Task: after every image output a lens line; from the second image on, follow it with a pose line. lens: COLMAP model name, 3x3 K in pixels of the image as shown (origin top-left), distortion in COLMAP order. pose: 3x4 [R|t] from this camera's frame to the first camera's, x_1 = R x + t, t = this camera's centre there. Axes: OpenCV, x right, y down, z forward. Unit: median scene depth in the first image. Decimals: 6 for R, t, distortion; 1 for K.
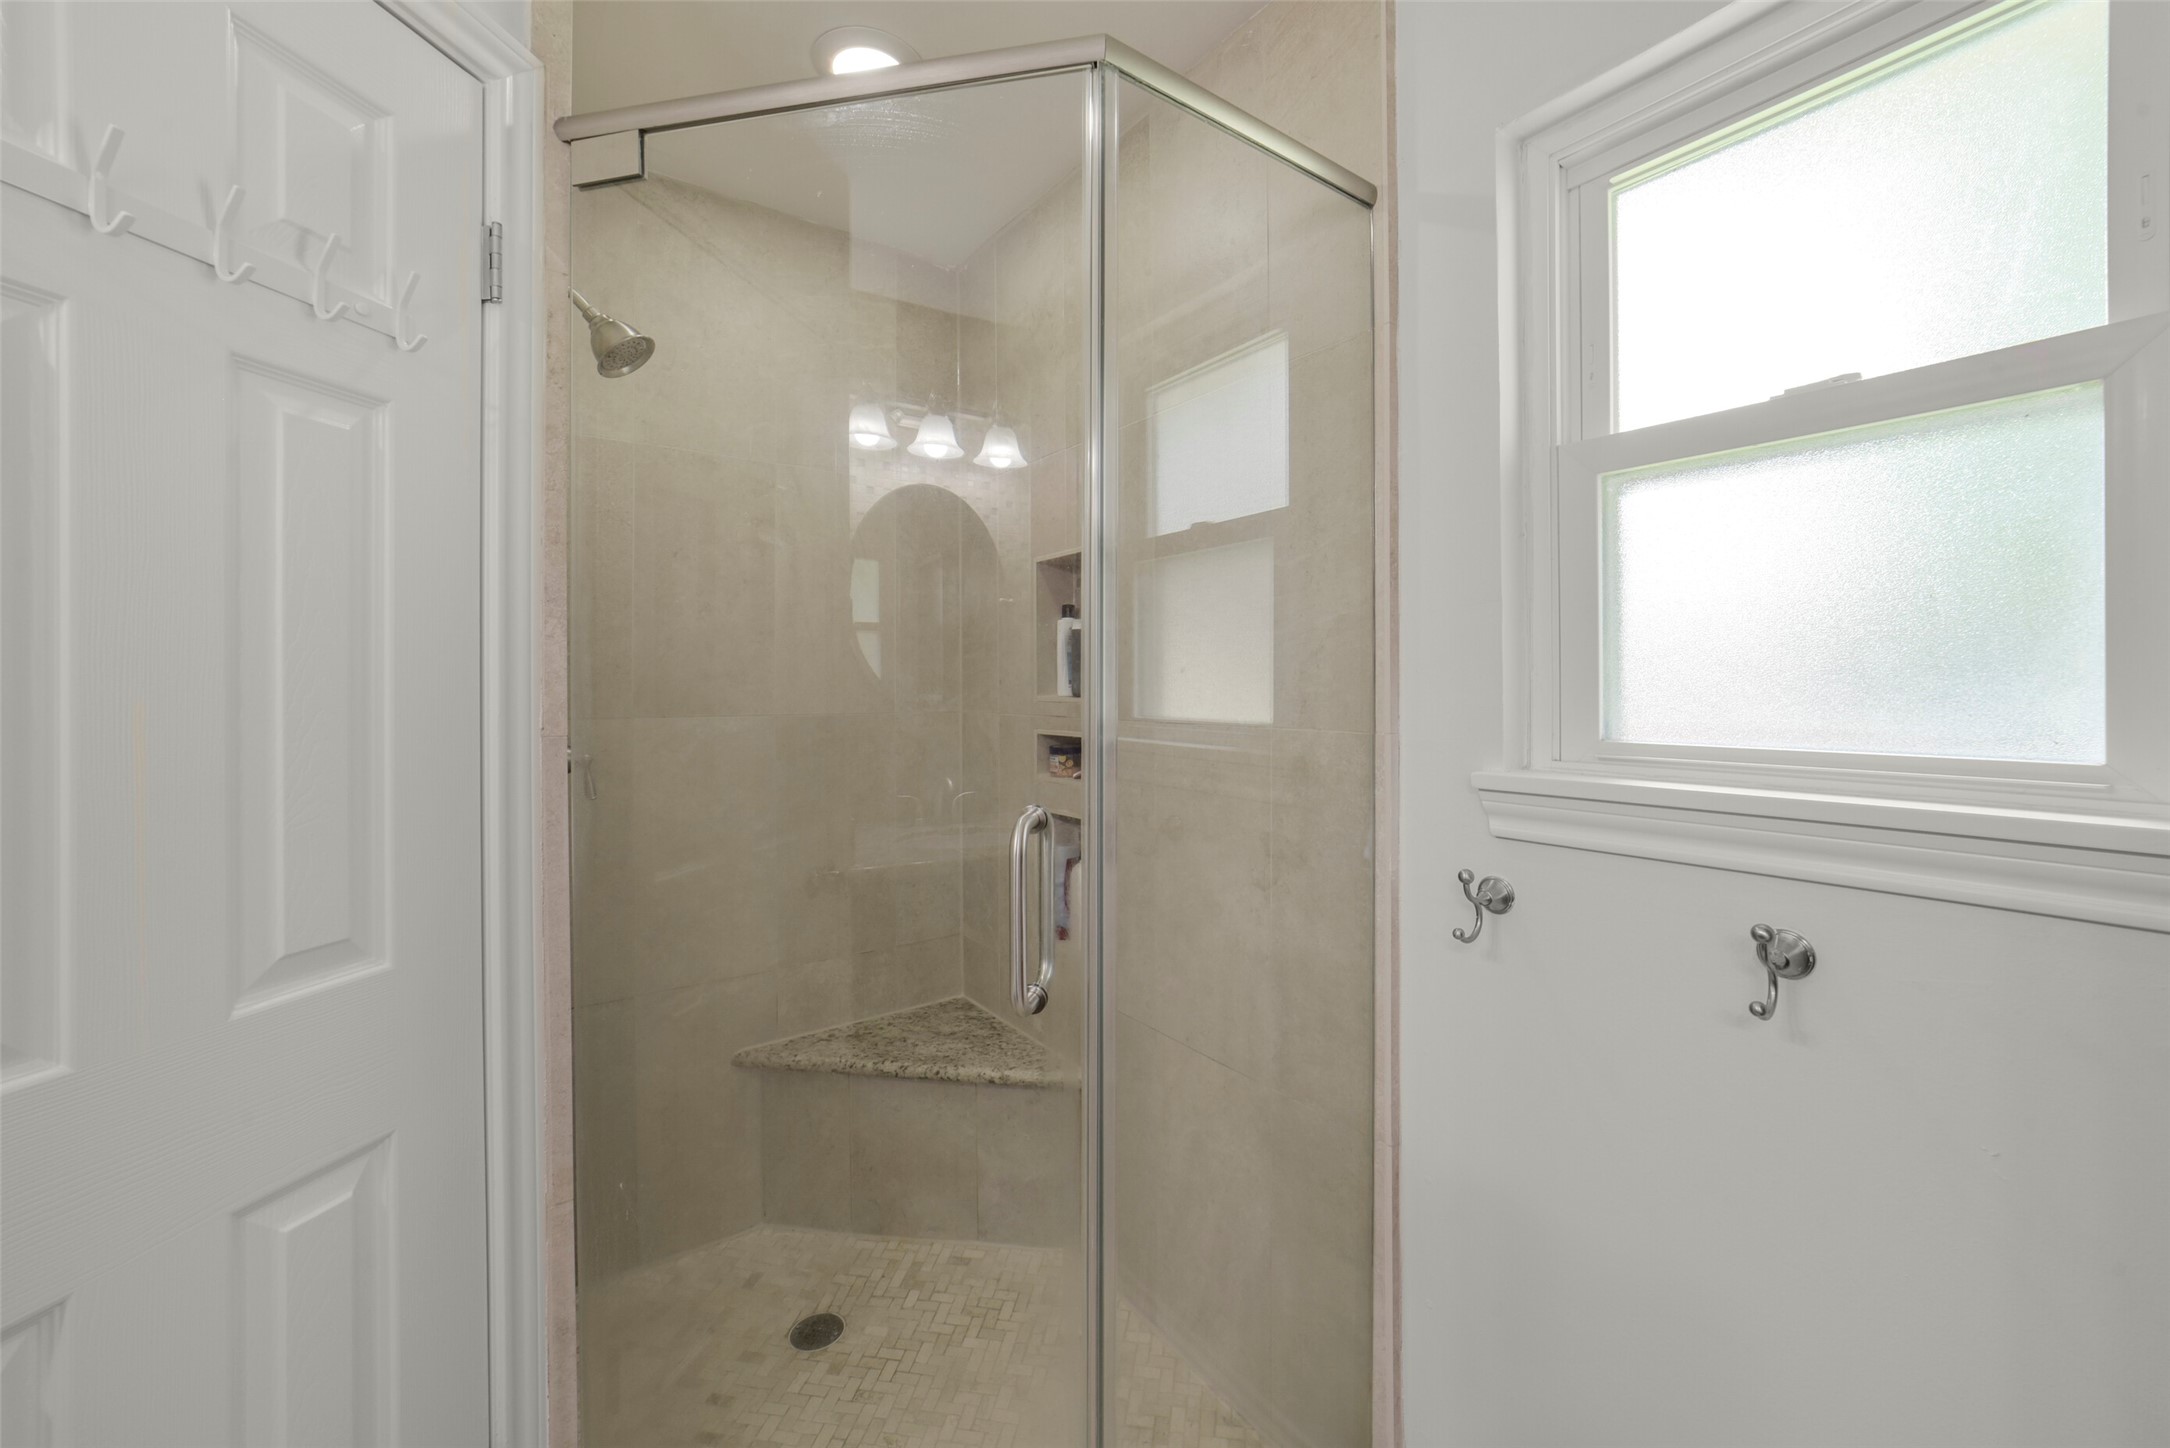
lens RADIAL K [[842.9, 0, 1084.4], [0, 842.9, 685.3], [0, 0, 1]] dist [-0.015795, 0.000059]
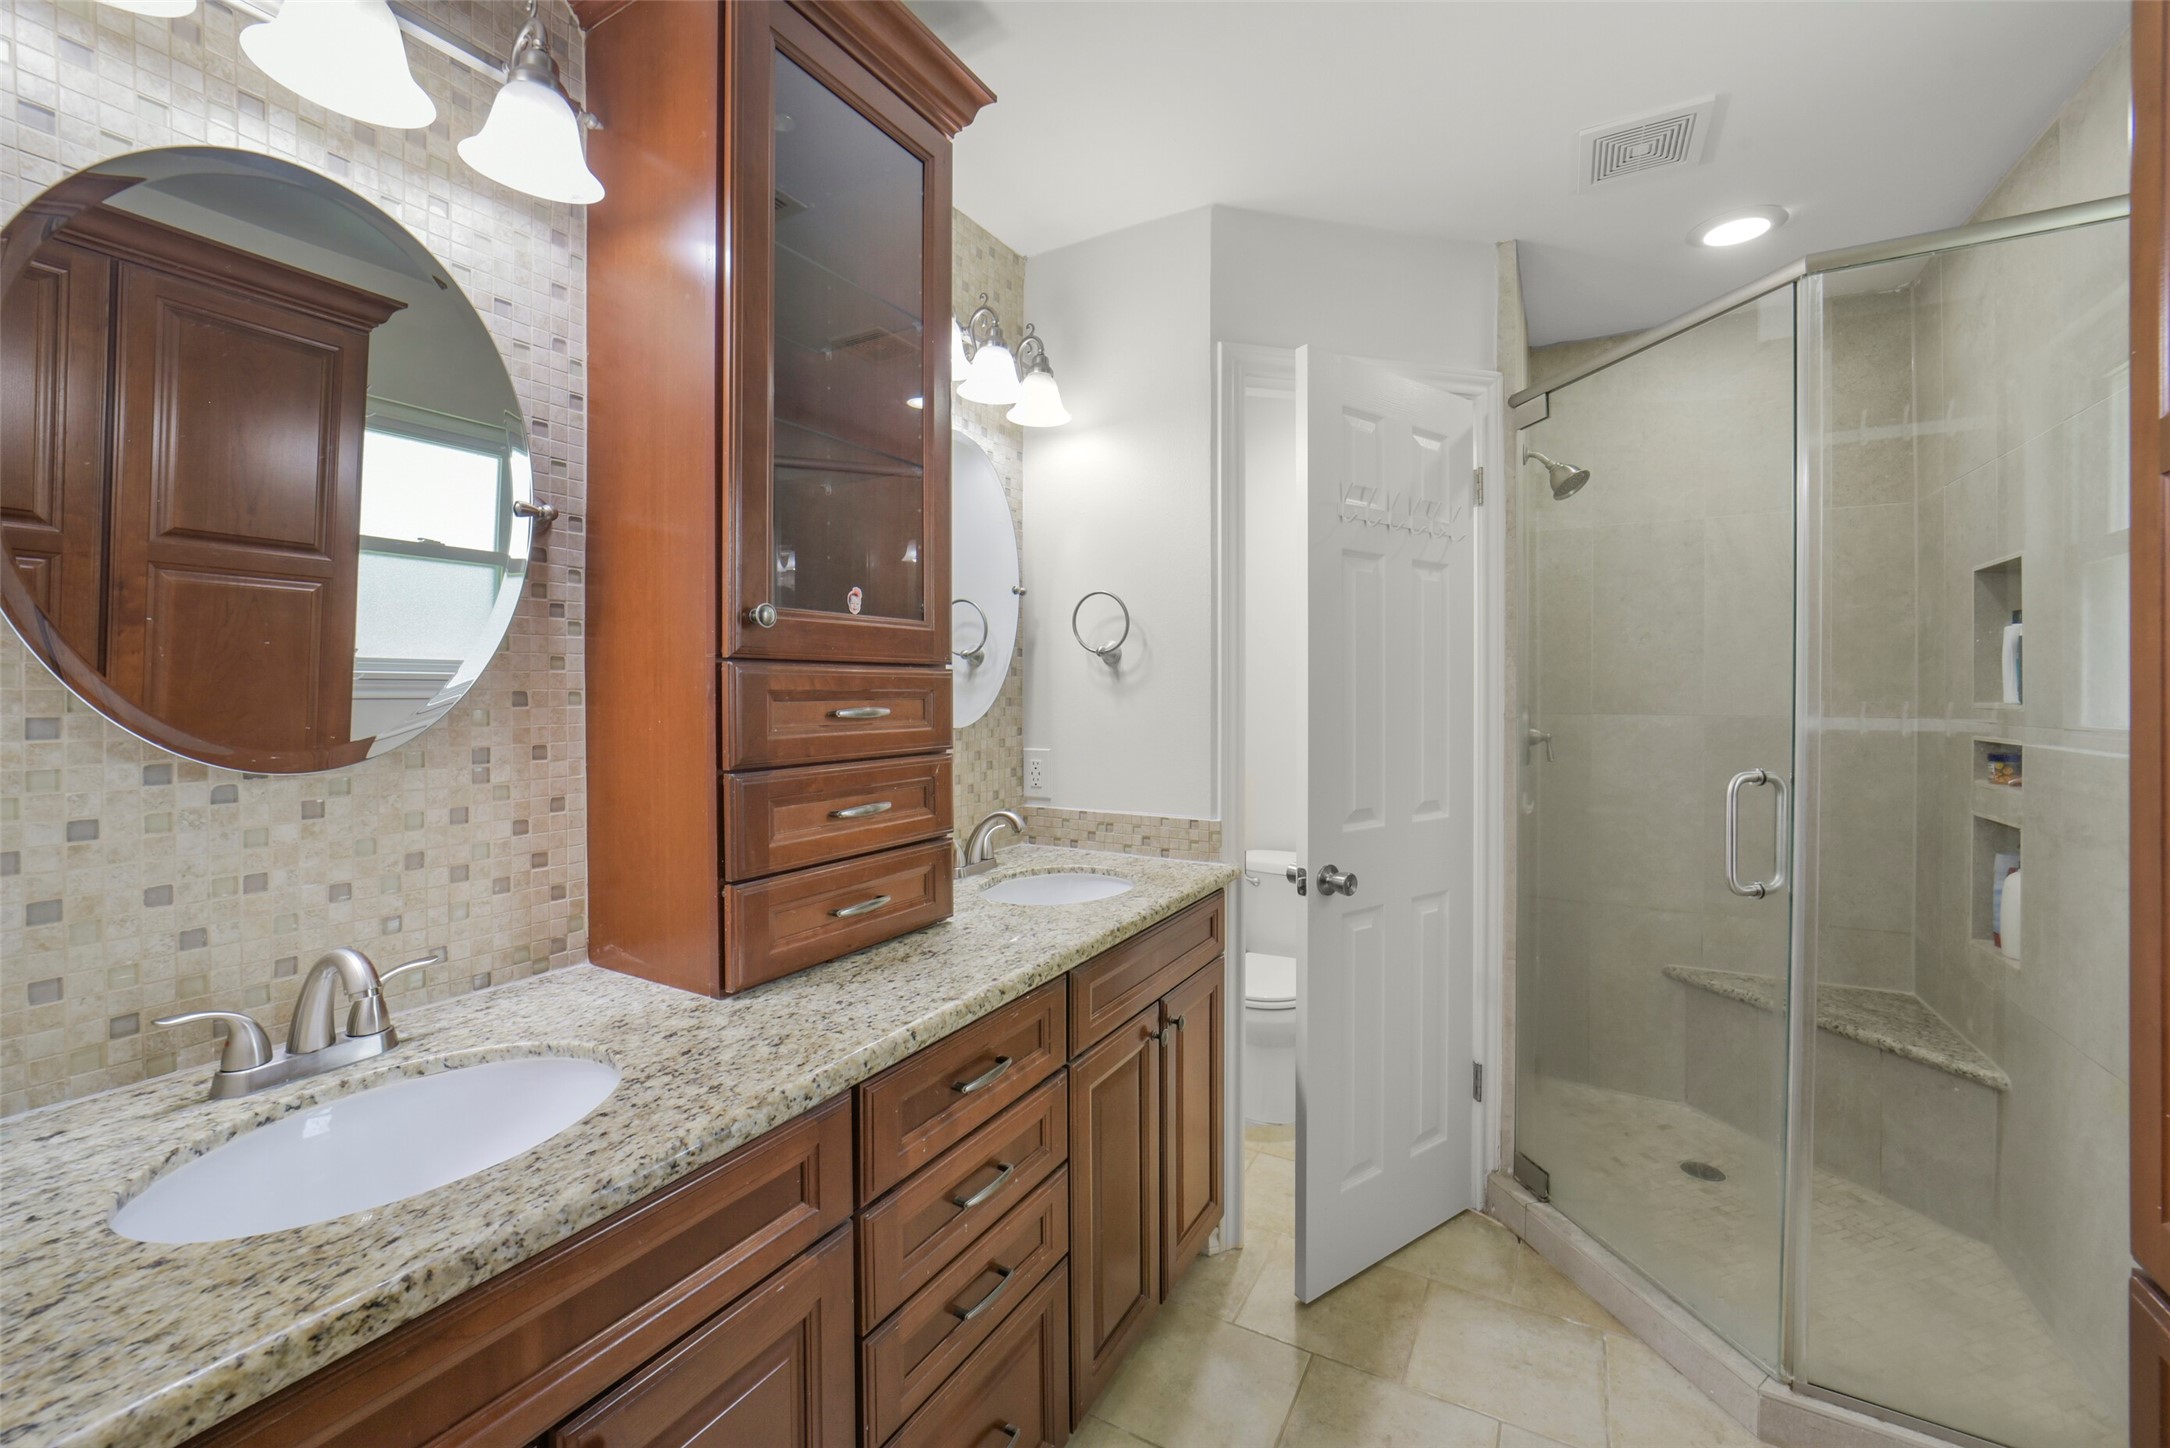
lens RADIAL K [[871.9, 0, 1097.2], [0, 871.9, 696.8], [0, 0, 1]] dist [-0.038455, 0.009227]
pose [[0.423925, 0.003887, -0.905689, 0.447926], [0.000202, 0.999990, 0.004386, 0.001544], [0.905697, -0.002042, 0.423921, -0.414152]]
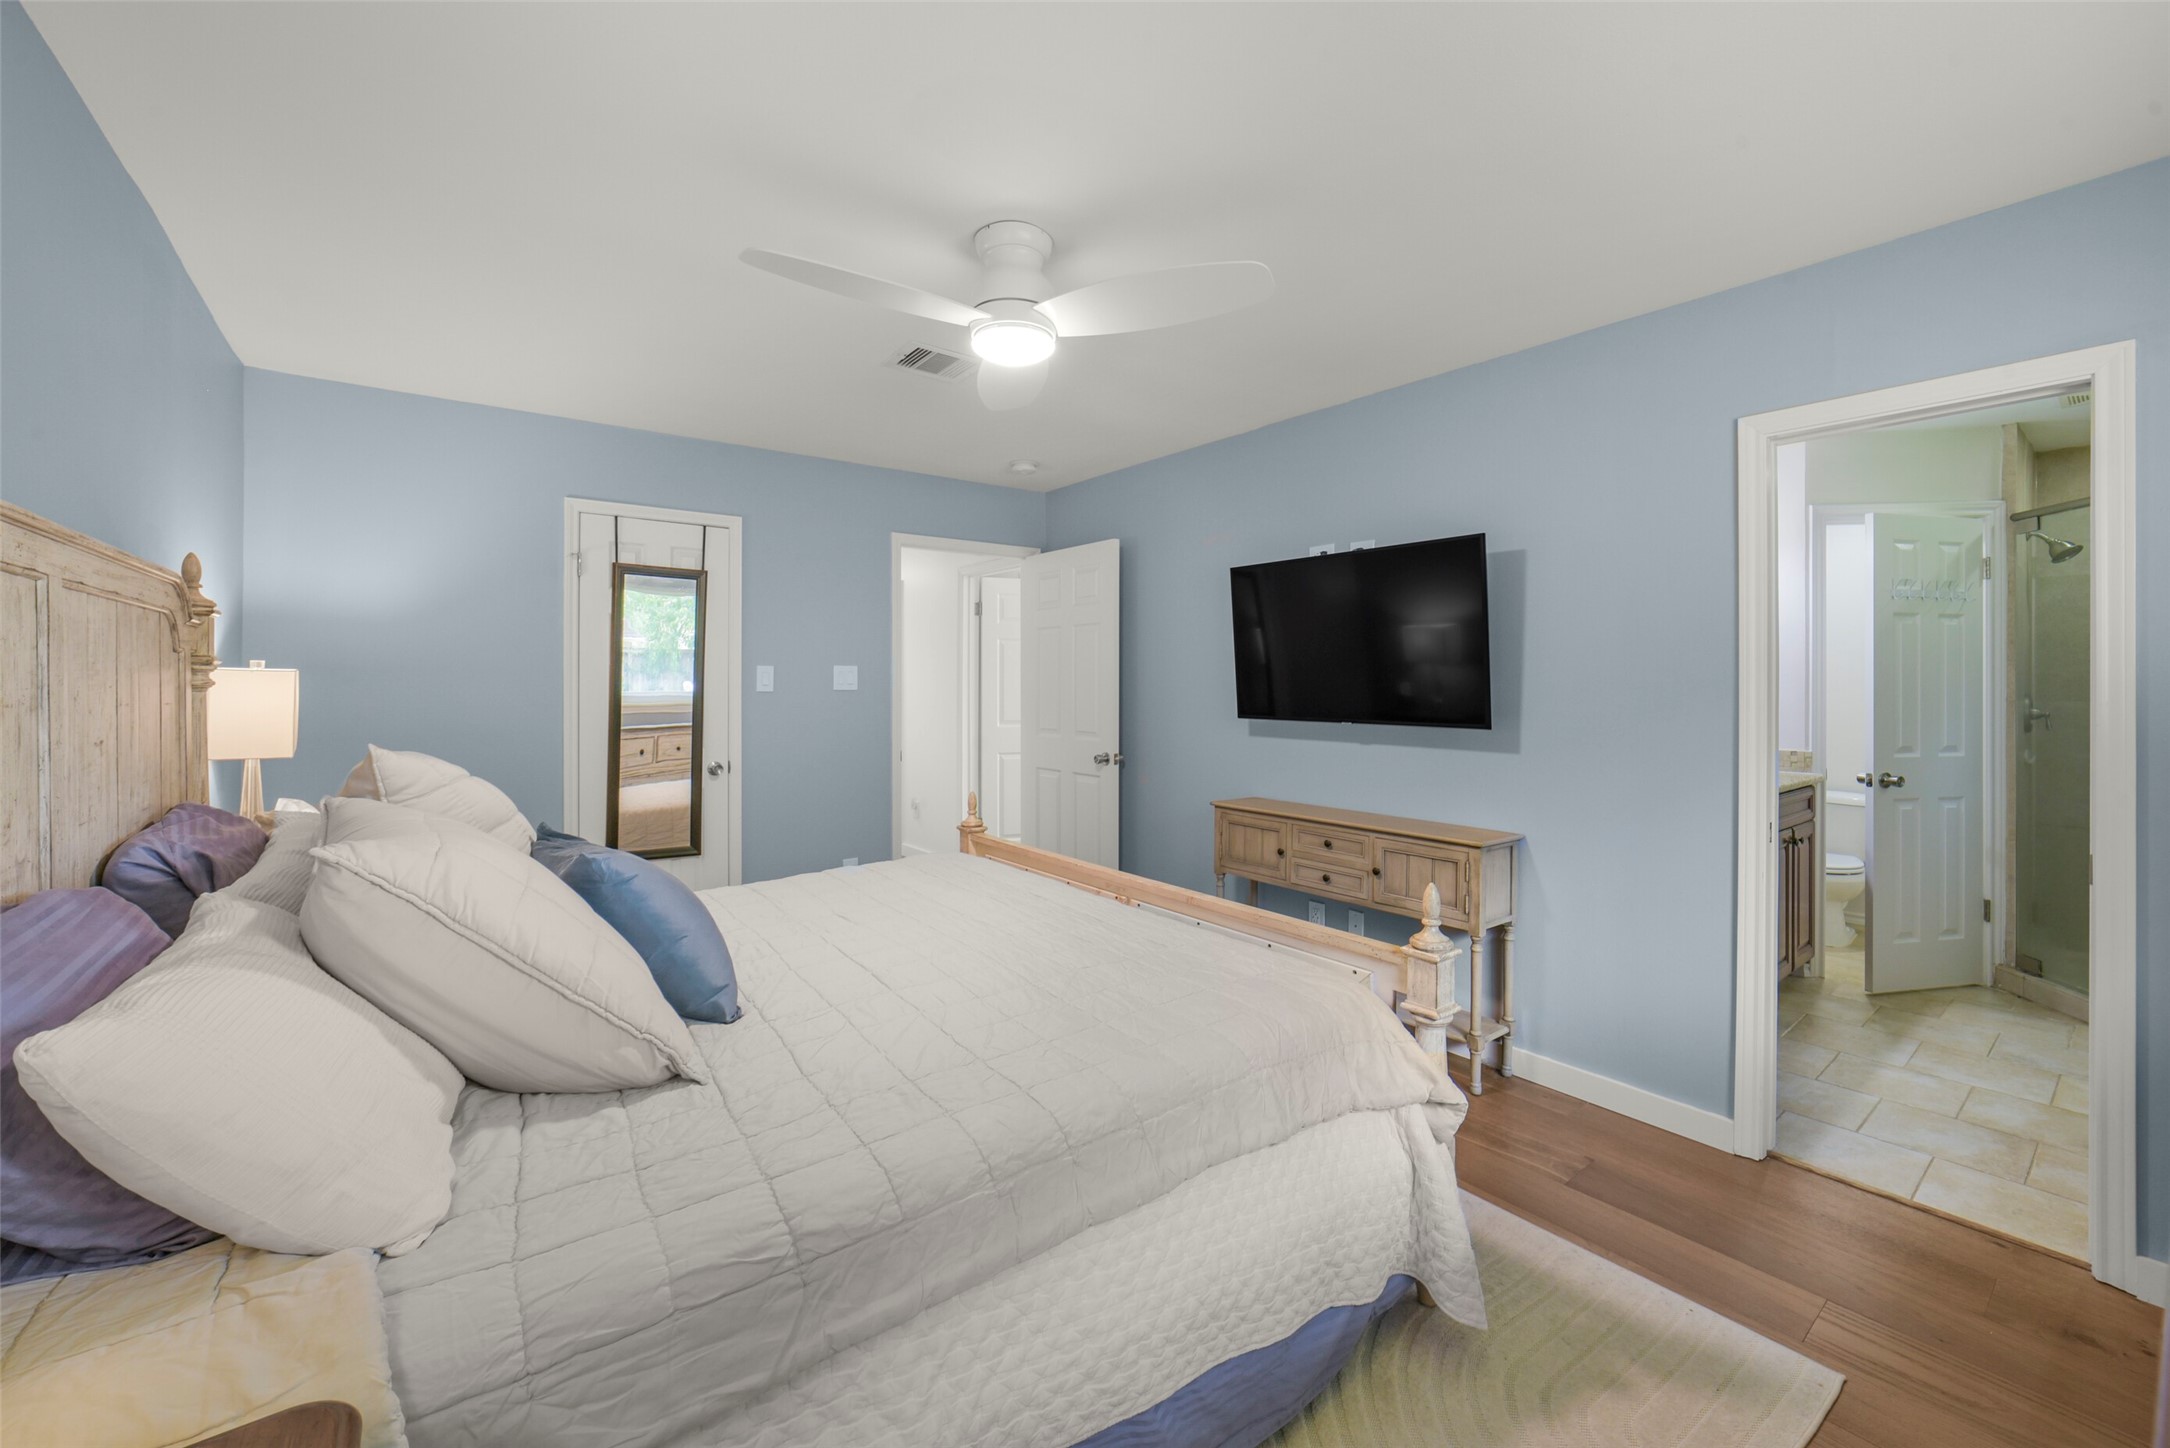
lens RADIAL K [[861.7, 0, 1094.5], [0, 861.7, 683.7], [0, 0, 1]] dist [-0.009889, 0.000204]
pose [[0.037453, -0.001774, -0.999297, 1.523350], [-0.002672, 0.999995, -0.001875, 0.004745], [0.999295, 0.002740, 0.037448, -1.612772]]
